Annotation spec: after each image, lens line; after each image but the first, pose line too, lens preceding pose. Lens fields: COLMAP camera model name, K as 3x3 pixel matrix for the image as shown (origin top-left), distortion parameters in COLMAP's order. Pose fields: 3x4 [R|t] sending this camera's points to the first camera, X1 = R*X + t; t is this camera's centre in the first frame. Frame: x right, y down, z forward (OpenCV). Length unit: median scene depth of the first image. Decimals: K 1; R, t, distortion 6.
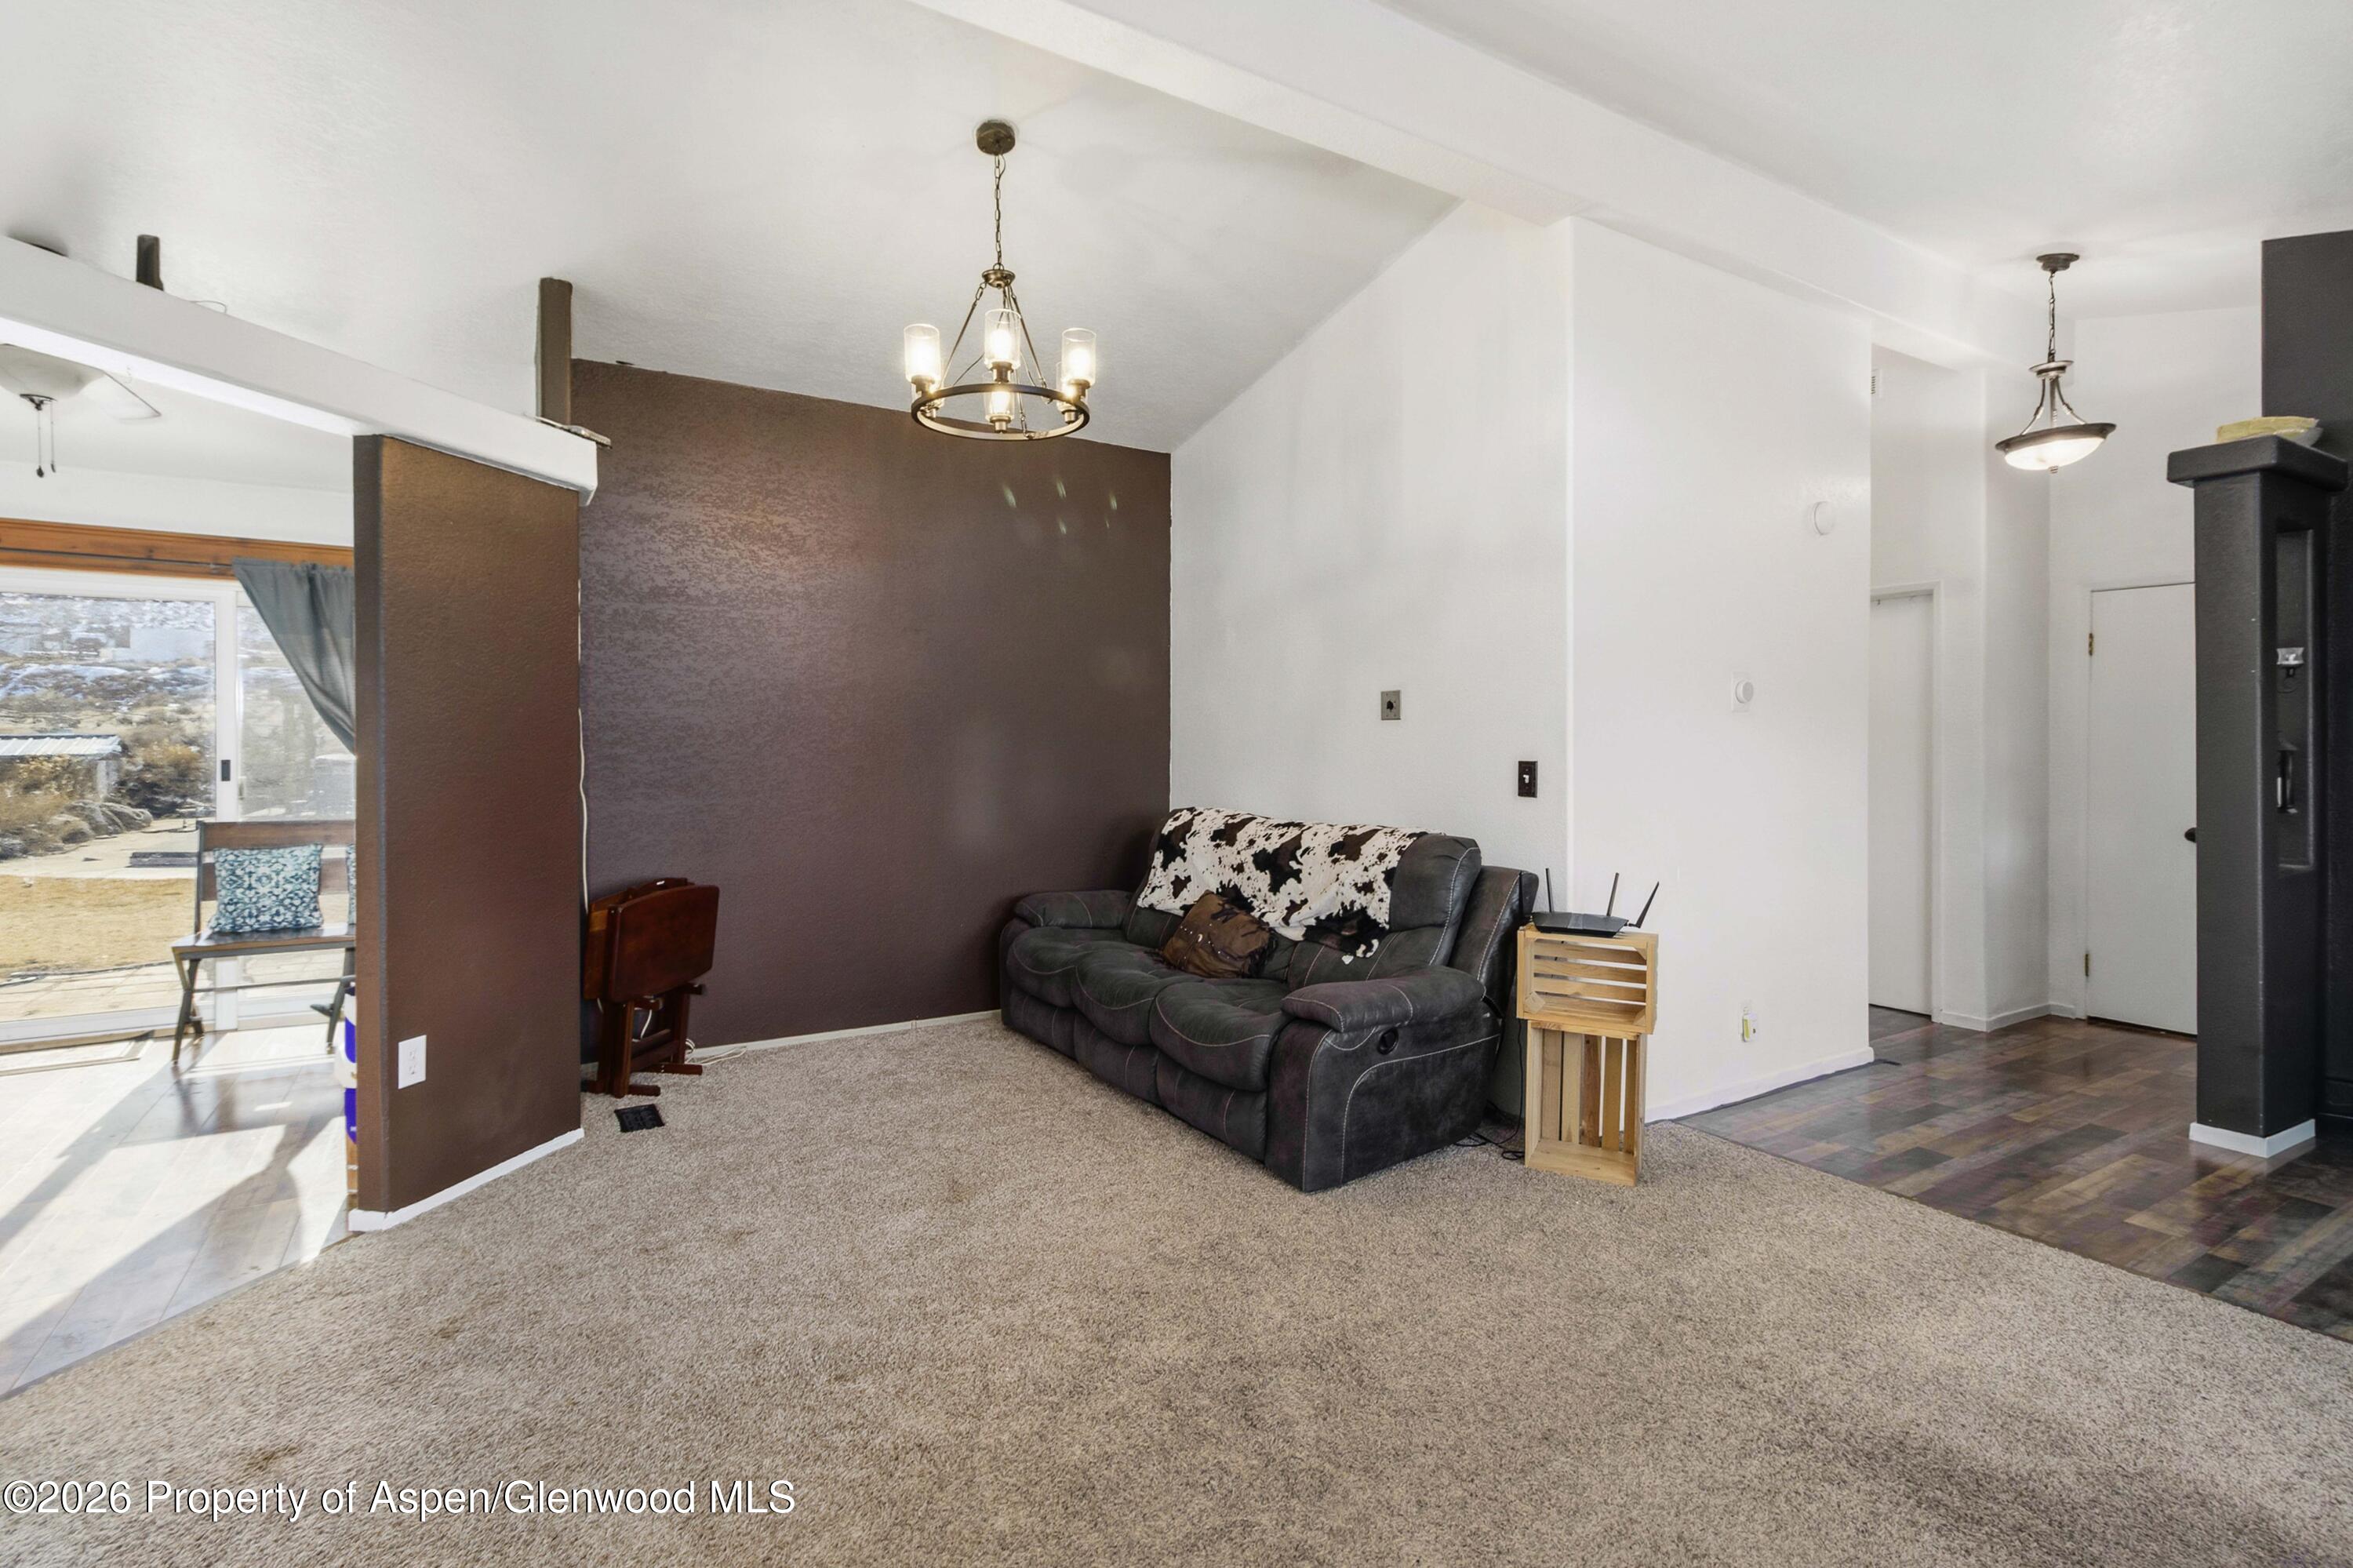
lens RADIAL K [[1110.7, 0, 1171.0], [0, 1110.7, 775.0], [0, 0, 1]] dist [0.001837, 0.000132]
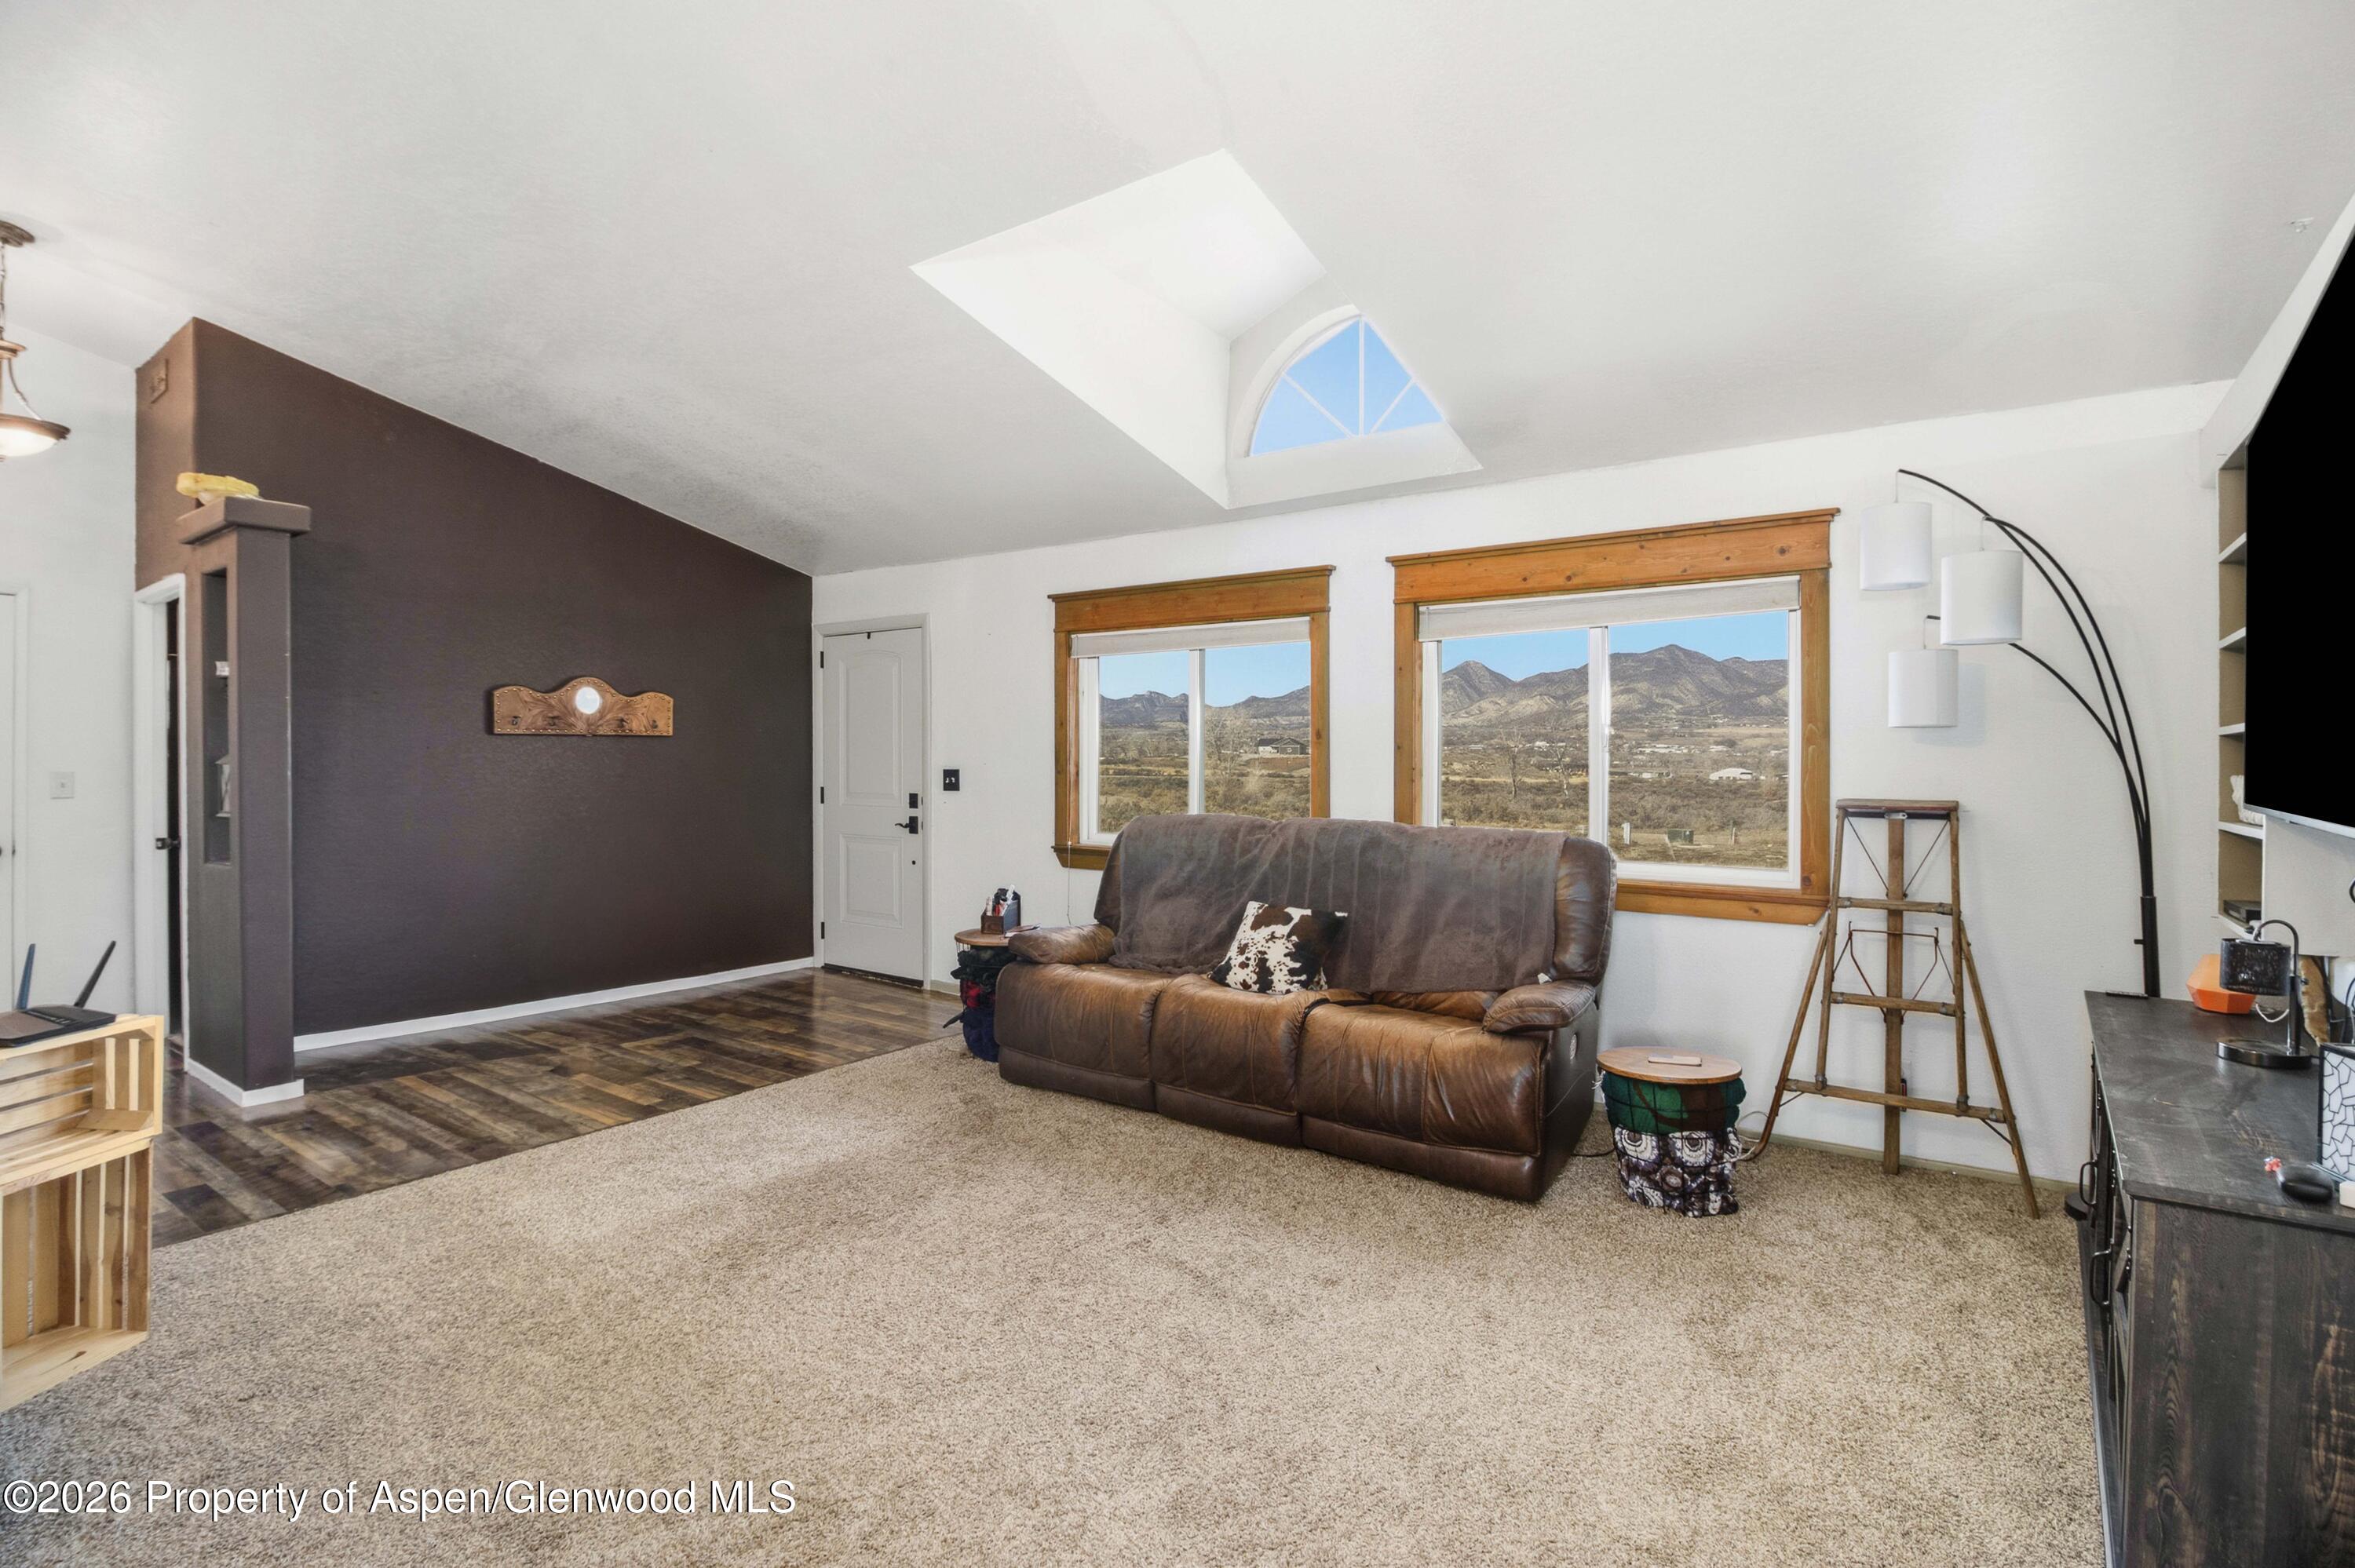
lens RADIAL K [[1111.4, 0, 1174.7], [0, 1111.4, 767.8], [0, 0, 1]] dist [0.001837, 0.000132]
pose [[-0.386128, -0.007717, 0.922413, -0.585257], [0.017289, 0.999729, 0.015601, -0.023287], [-0.922283, 0.021971, -0.385890, 0.658912]]
